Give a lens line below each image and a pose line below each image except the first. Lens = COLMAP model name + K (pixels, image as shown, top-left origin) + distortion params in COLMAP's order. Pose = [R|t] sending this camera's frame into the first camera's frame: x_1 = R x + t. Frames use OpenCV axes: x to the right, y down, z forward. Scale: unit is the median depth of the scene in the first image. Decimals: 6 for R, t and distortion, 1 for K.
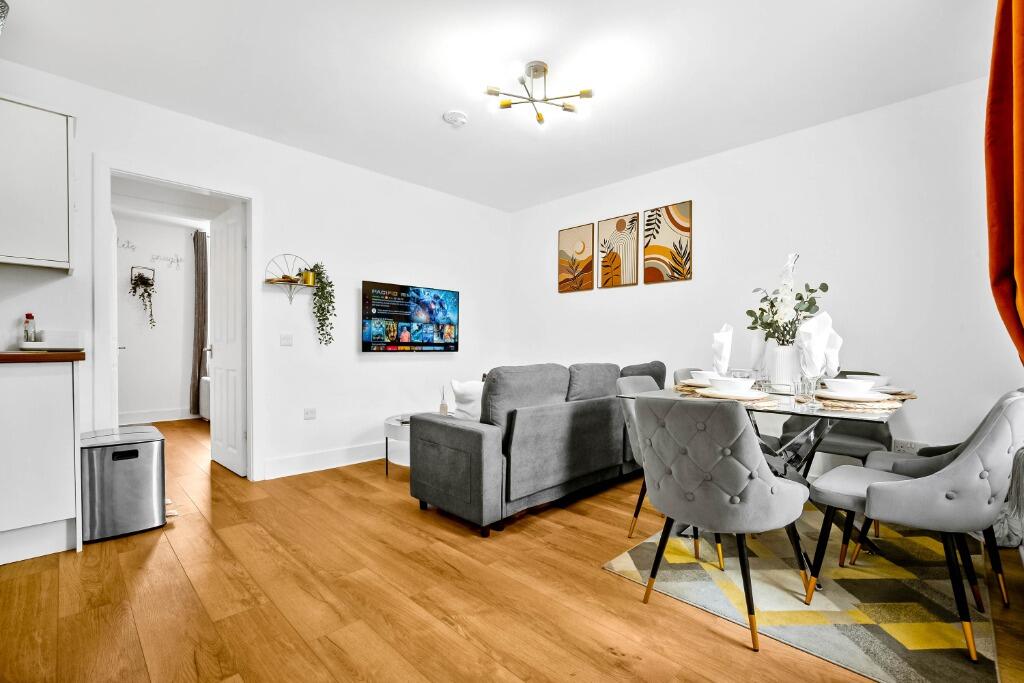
lens RADIAL K [[456.0, 0, 502.3], [0, 456.0, 359.0], [0, 0, 1]] dist [0.001059, 0.001698]
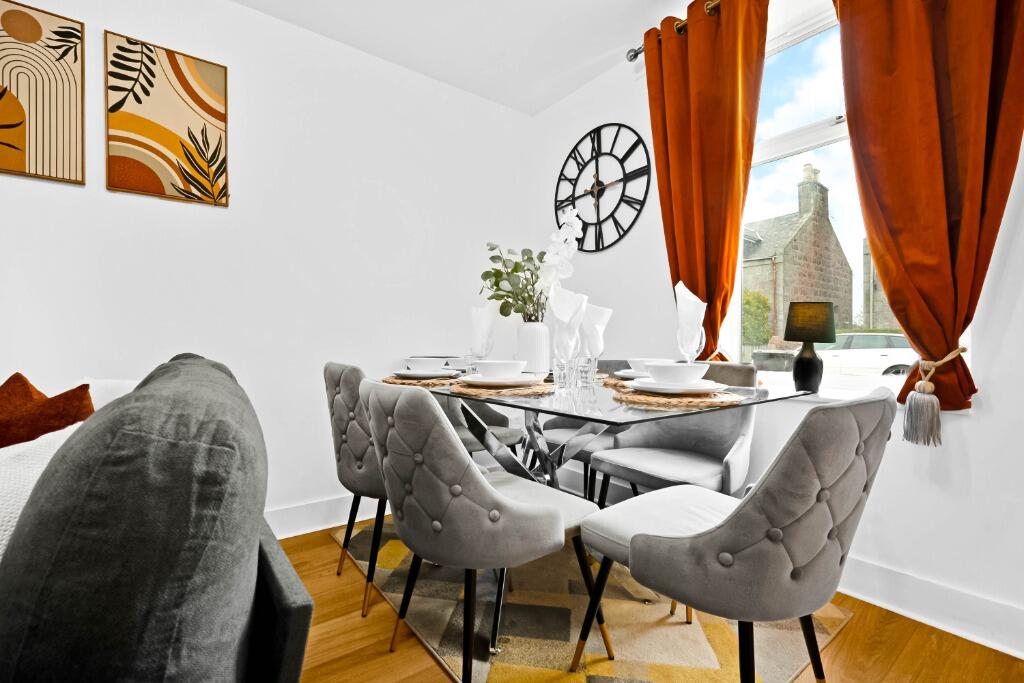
lens RADIAL K [[456.0, 0, 512.7], [0, 456.0, 344.6], [0, 0, 1]] dist [0.001059, 0.001698]
pose [[0.134372, -0.010090, 0.990880, -0.086829], [0.029224, 0.999554, 0.006215, 0.001928], [-0.990500, 0.028122, 0.134607, 0.493820]]
